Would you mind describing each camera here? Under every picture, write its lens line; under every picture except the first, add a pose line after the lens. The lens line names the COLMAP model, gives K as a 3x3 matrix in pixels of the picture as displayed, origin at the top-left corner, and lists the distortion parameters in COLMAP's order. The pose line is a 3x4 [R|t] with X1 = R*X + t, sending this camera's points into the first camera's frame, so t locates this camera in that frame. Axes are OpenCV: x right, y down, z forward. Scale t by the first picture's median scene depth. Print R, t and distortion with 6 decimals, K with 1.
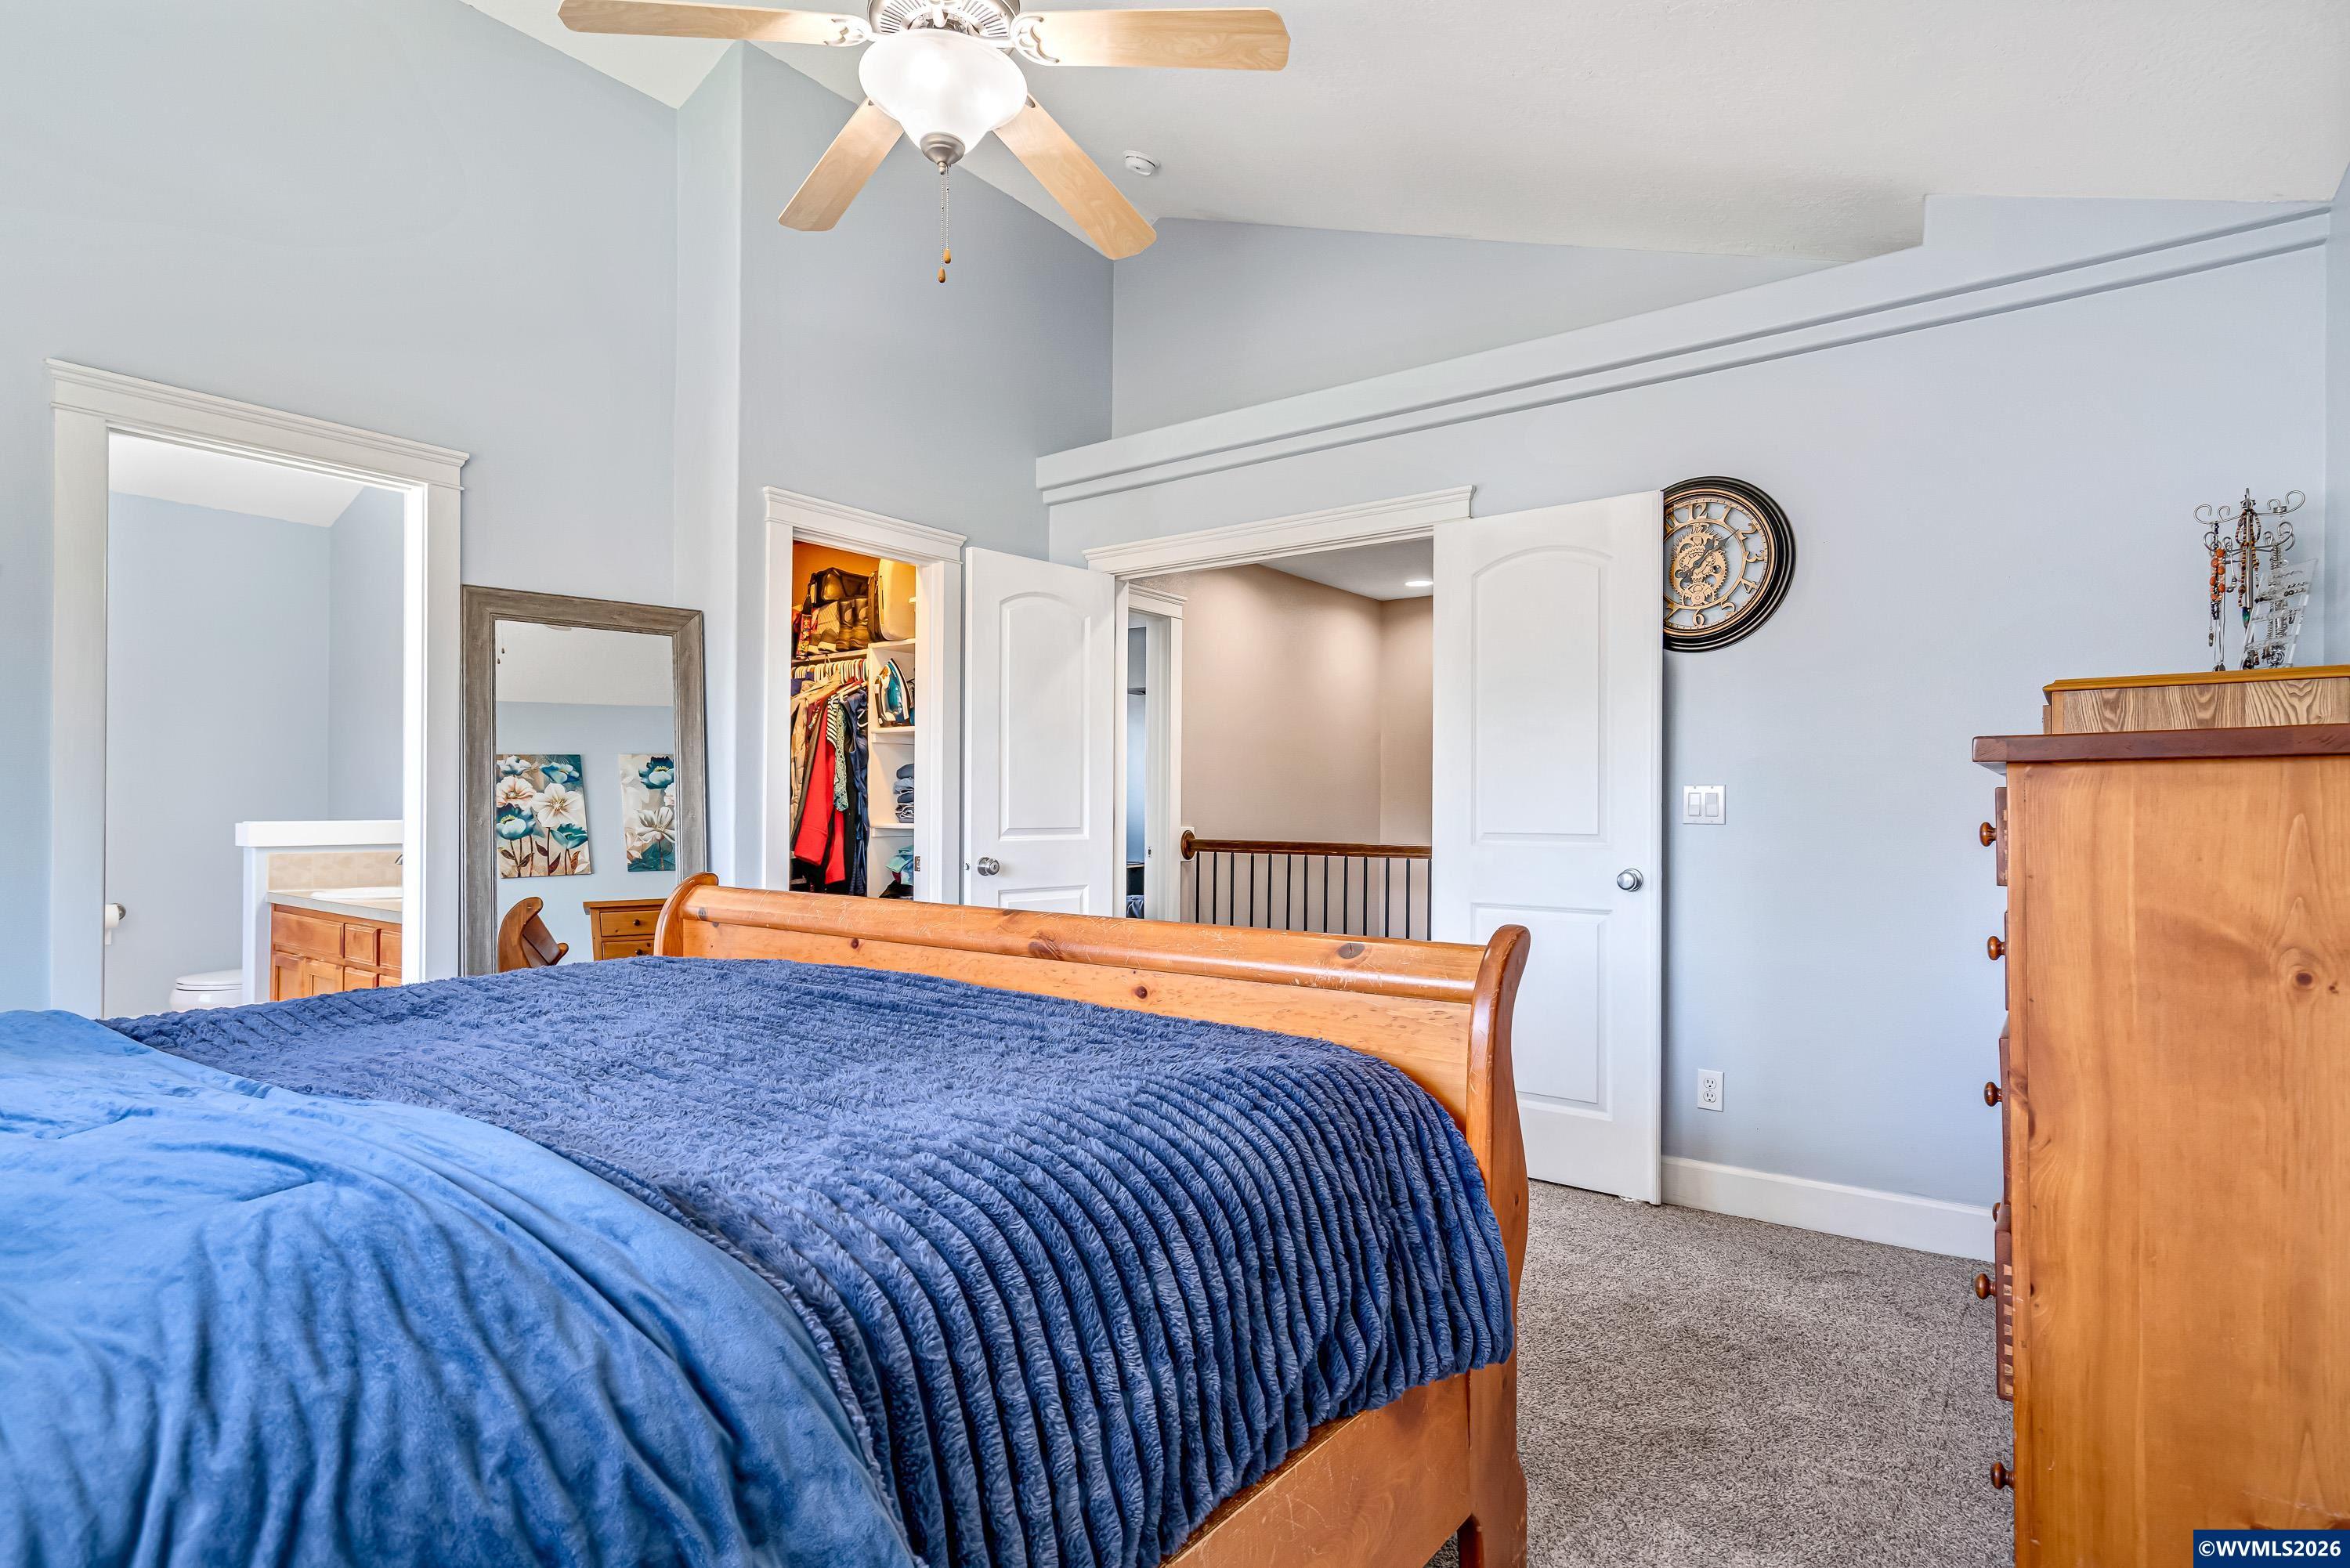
lens RADIAL K [[1270.4, 0, 1163.6], [0, 1270.4, 784.9], [0, 0, 1]] dist [0.000313, 0.000813]
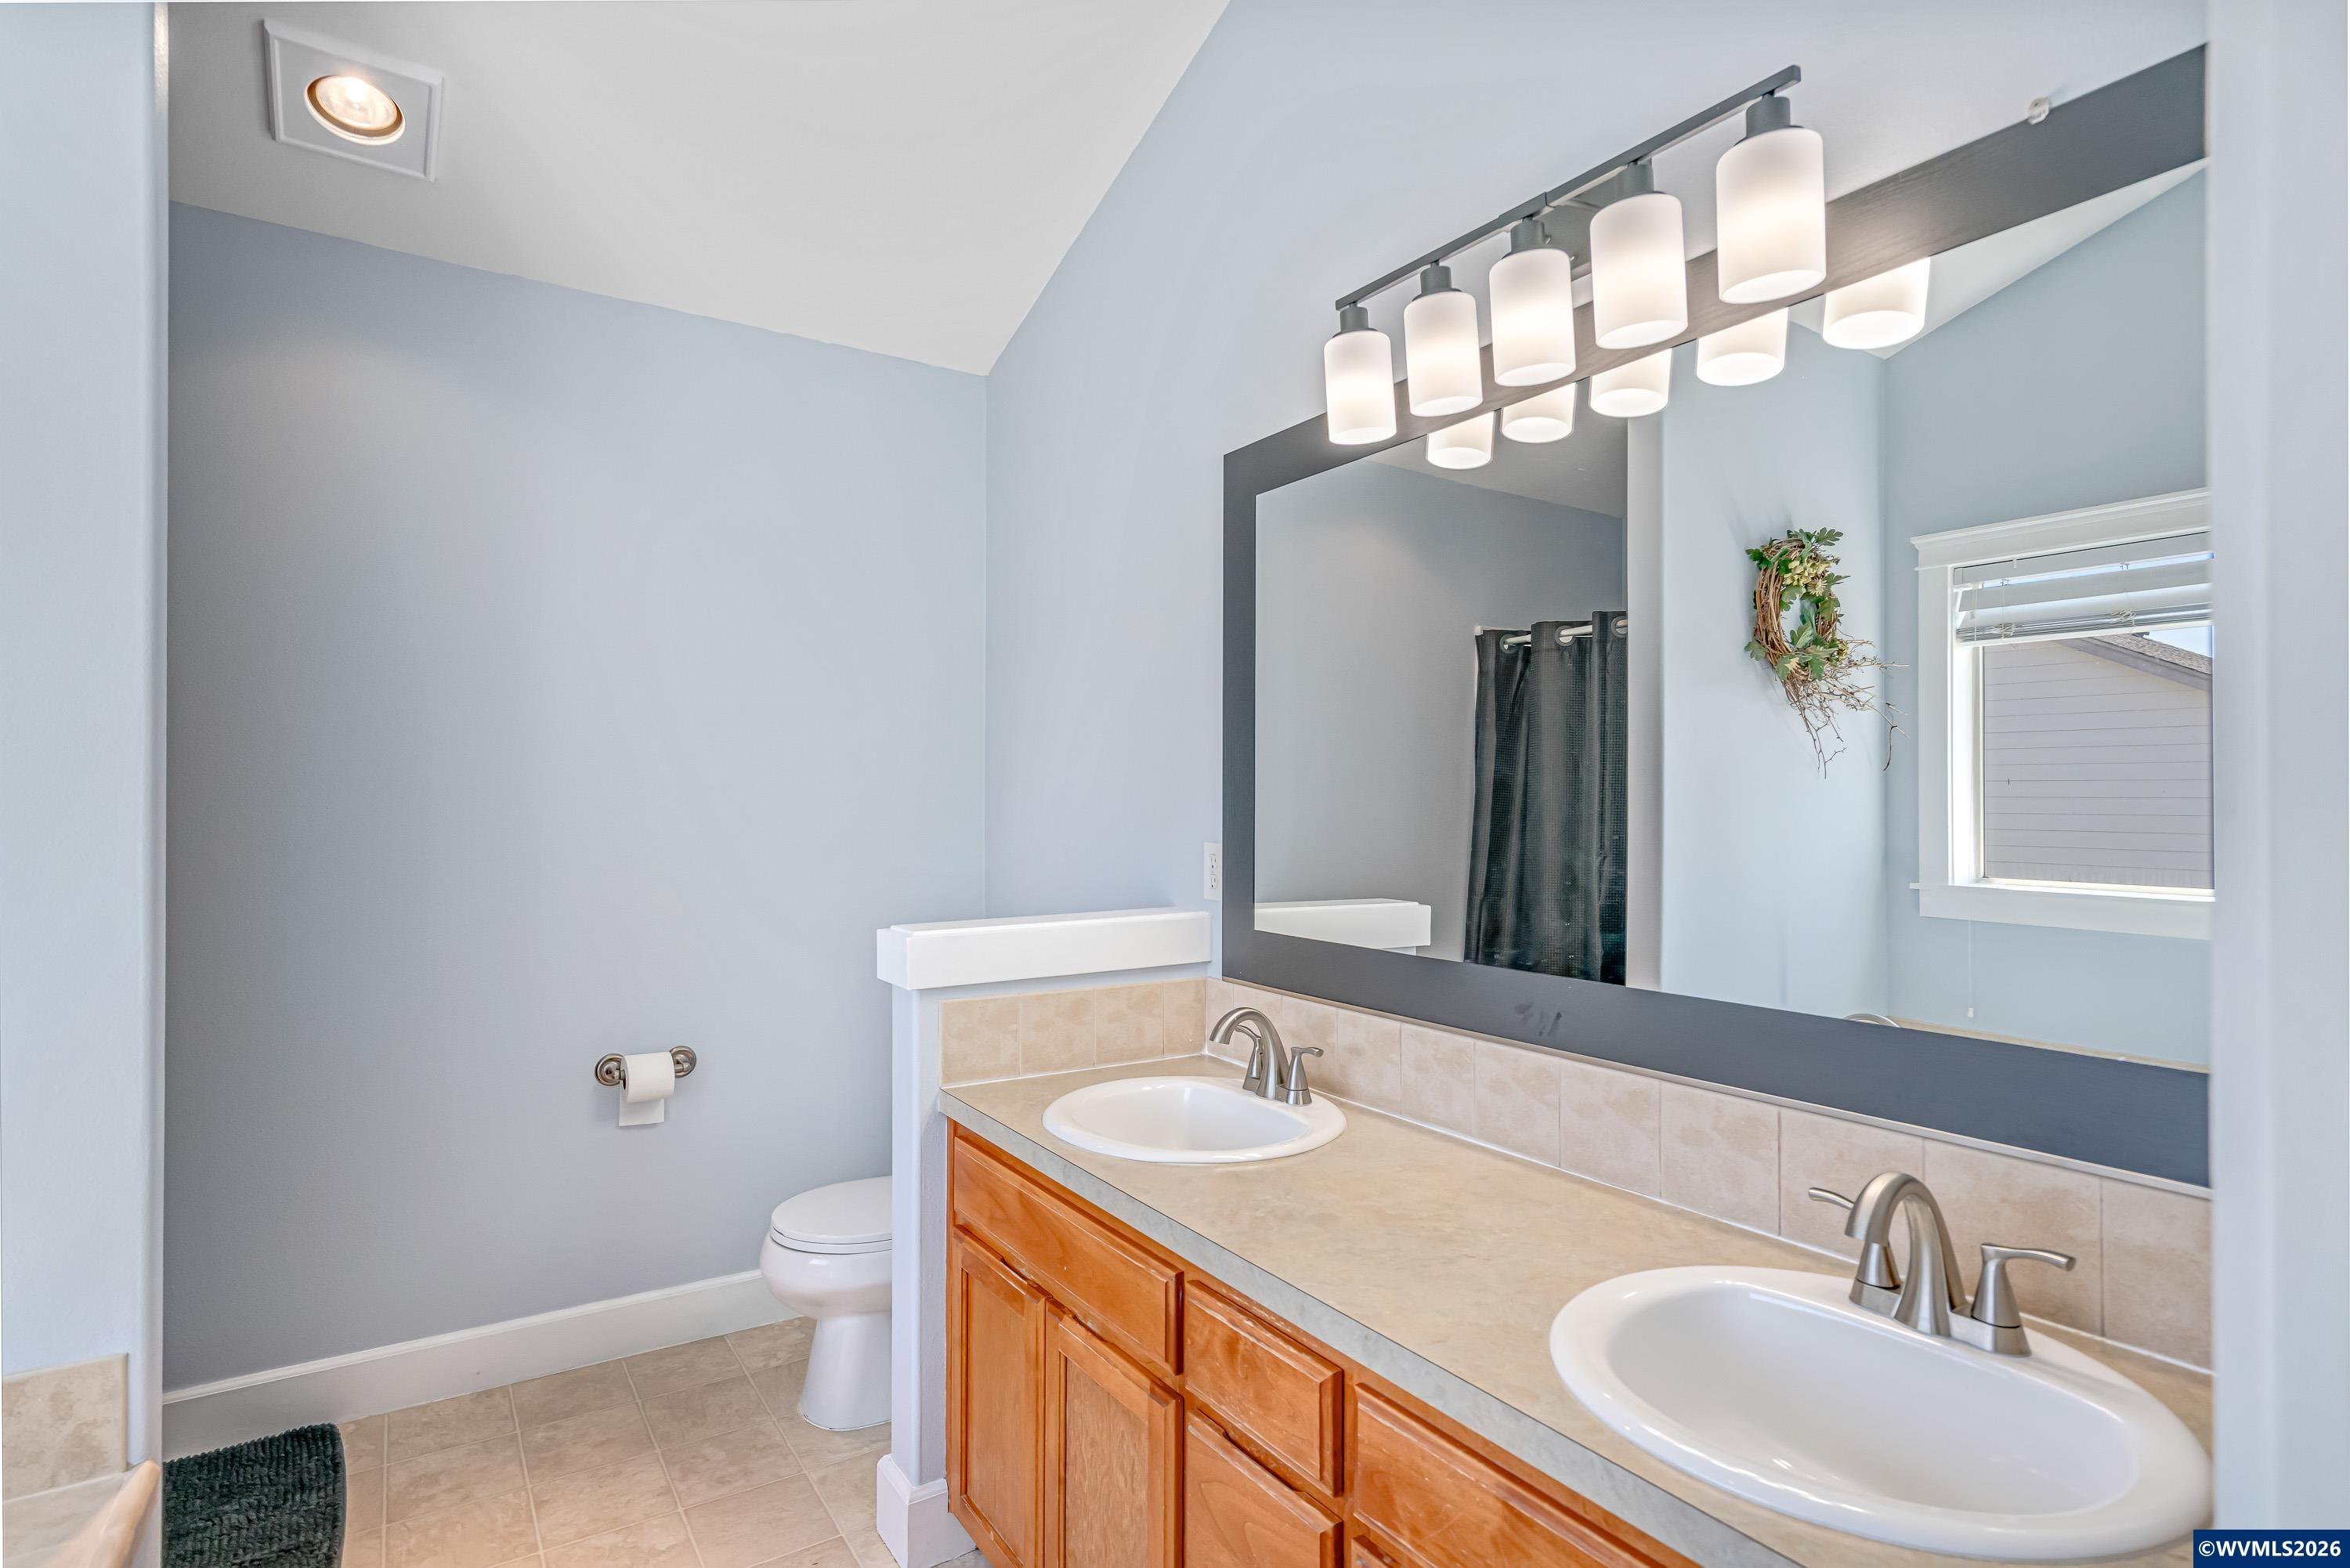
lens RADIAL K [[1187.4, 0, 1171.3], [0, 1187.4, 785.9], [0, 0, 1]] dist [-0.000641, 0.000798]
pose [[0.946904, -0.001502, -0.321514, -0.495002], [0.002840, 0.999989, 0.003692, -0.022457], [0.321505, -0.004409, 0.946898, 0.634215]]
